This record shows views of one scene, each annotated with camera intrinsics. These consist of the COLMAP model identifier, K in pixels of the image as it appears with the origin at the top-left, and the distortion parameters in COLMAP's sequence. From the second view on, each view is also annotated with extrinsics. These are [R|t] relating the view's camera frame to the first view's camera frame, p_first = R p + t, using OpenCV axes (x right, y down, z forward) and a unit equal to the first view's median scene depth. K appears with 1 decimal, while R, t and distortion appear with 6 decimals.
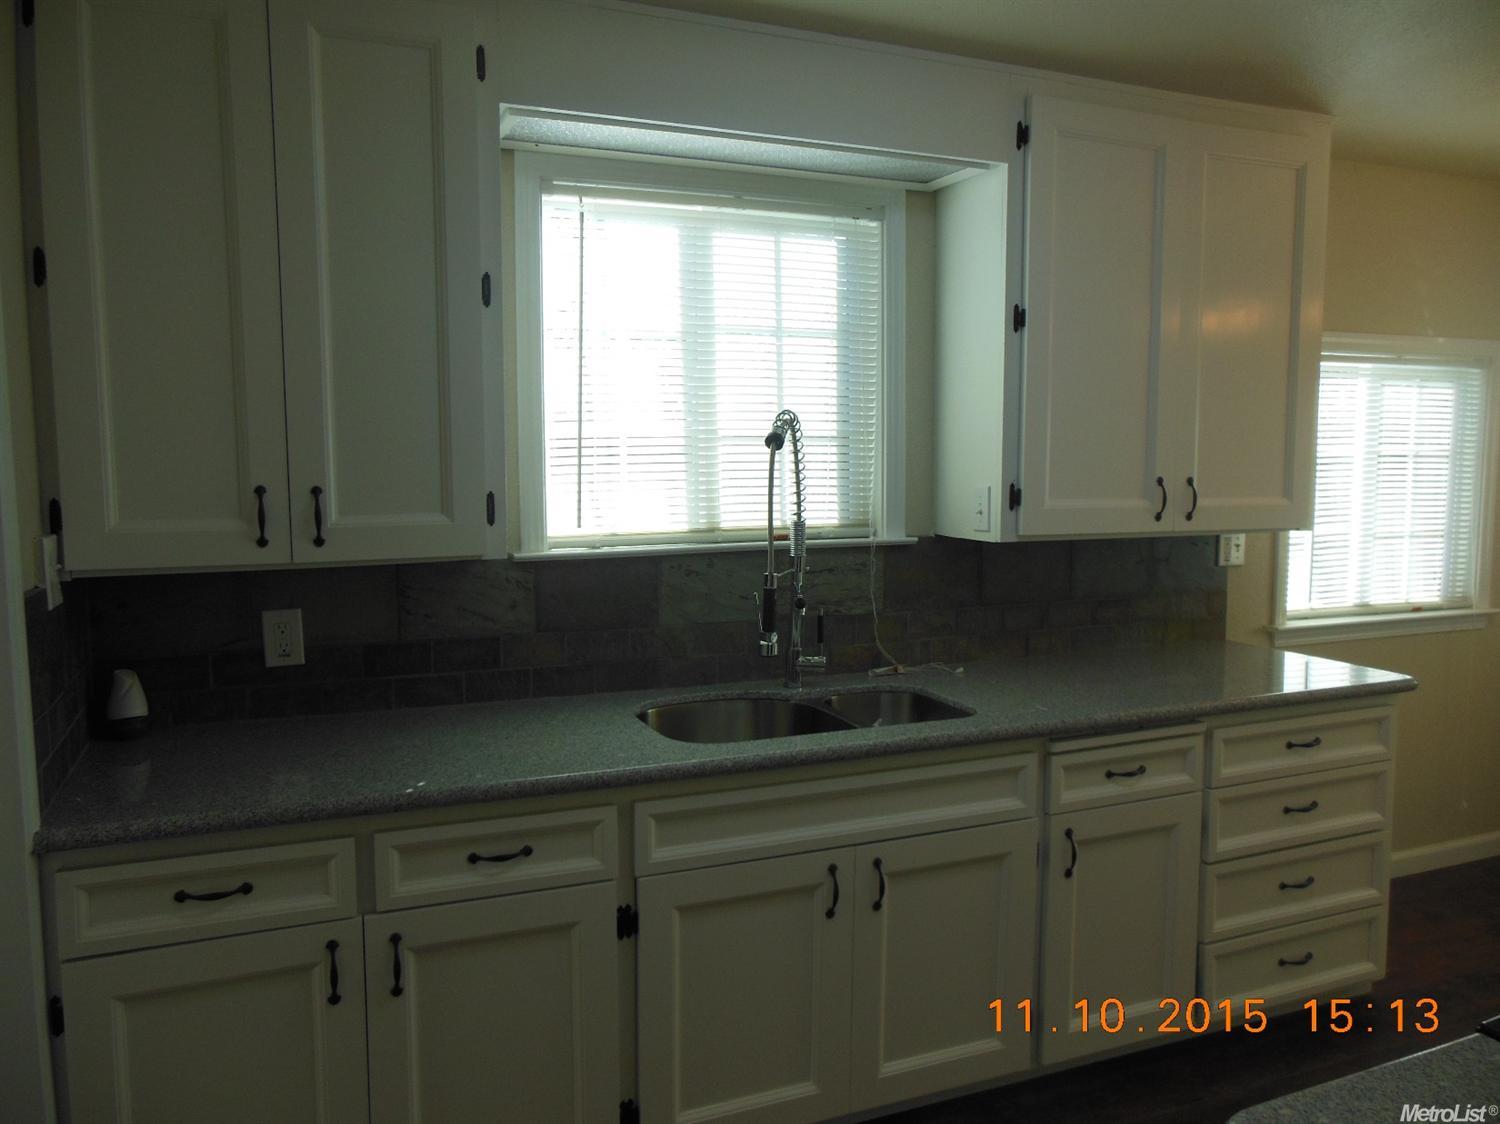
lens RADIAL K [[1127.1, 0, 750.0], [0, 1127.1, 562.0], [0, 0, 1]] dist [-0.065654, 0.105763]
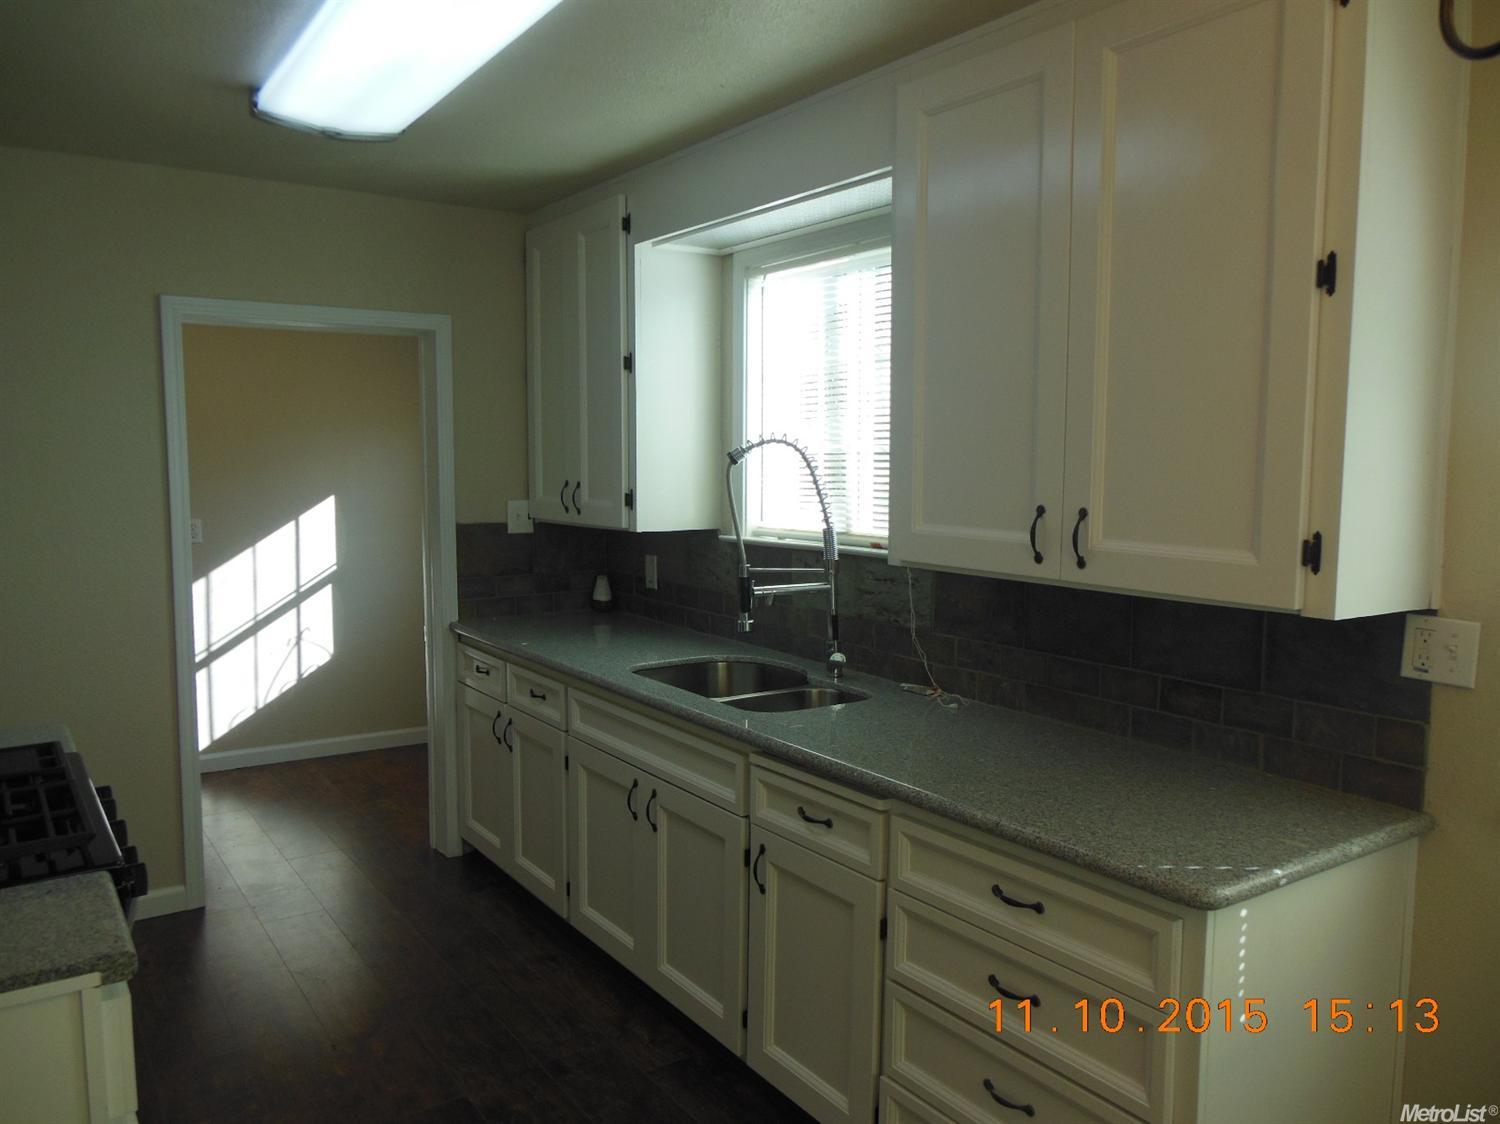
lens RADIAL K [[1127.1, 0, 750.0], [0, 1127.1, 562.0], [0, 0, 1]] dist [-0.065654, 0.105763]
pose [[0.204044, 0.093952, -0.974443, 1.183847], [-0.098244, 0.992324, 0.075104, -0.083658], [0.974020, 0.080408, 0.211708, 0.723026]]
